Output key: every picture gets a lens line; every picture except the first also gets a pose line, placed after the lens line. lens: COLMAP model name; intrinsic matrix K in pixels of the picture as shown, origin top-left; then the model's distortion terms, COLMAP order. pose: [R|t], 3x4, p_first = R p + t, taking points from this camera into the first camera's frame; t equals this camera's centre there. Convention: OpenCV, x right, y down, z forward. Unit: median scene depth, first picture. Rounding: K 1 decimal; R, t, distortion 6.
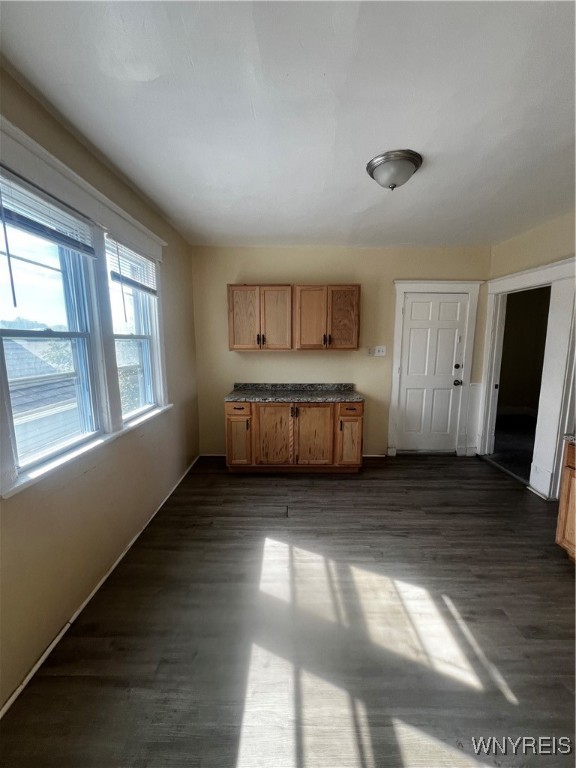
lens RADIAL K [[306.3, 0, 286.4], [0, 306.3, 386.3], [0, 0, 1]] dist [0.002631, -0.000045]
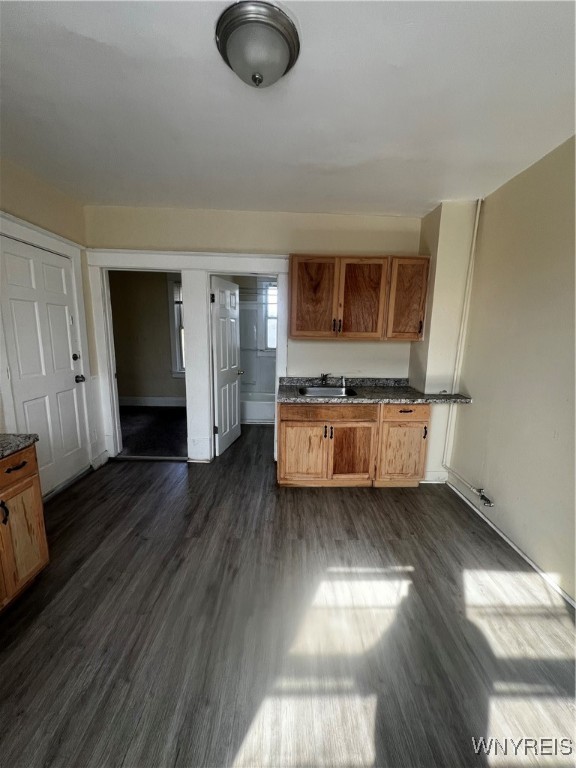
lens RADIAL K [[306.3, 0, 288.7], [0, 306.3, 384.1], [0, 0, 1]] dist [0.002631, -0.000045]
pose [[-0.005970, -0.173493, 0.984817, -0.242794], [0.126512, 0.976790, 0.172846, -0.081597], [-0.991947, 0.125623, 0.016117, 0.609383]]
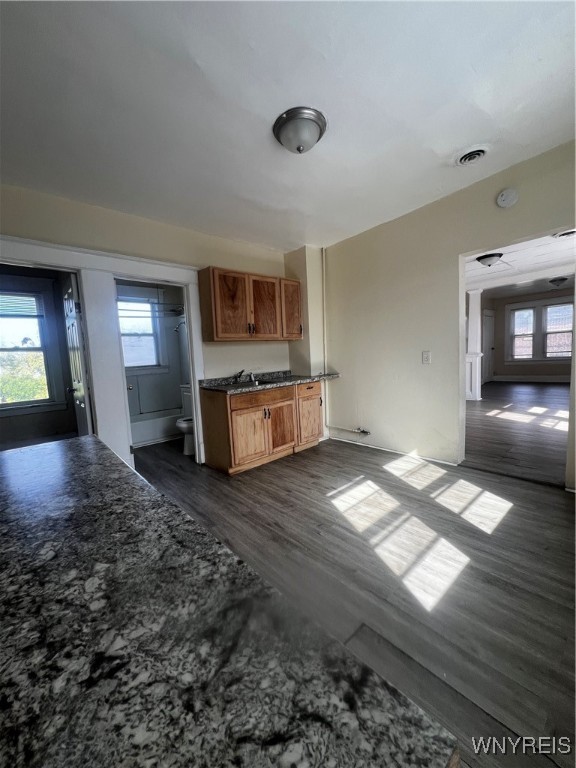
lens RADIAL K [[306.3, 0, 285.4], [0, 306.3, 385.2], [0, 0, 1]] dist [0.002631, -0.000045]
pose [[-0.657891, -0.038032, 0.752153, -0.241412], [0.162456, 0.968044, 0.191045, -0.069580], [-0.735383, 0.247878, -0.630689, 1.126845]]
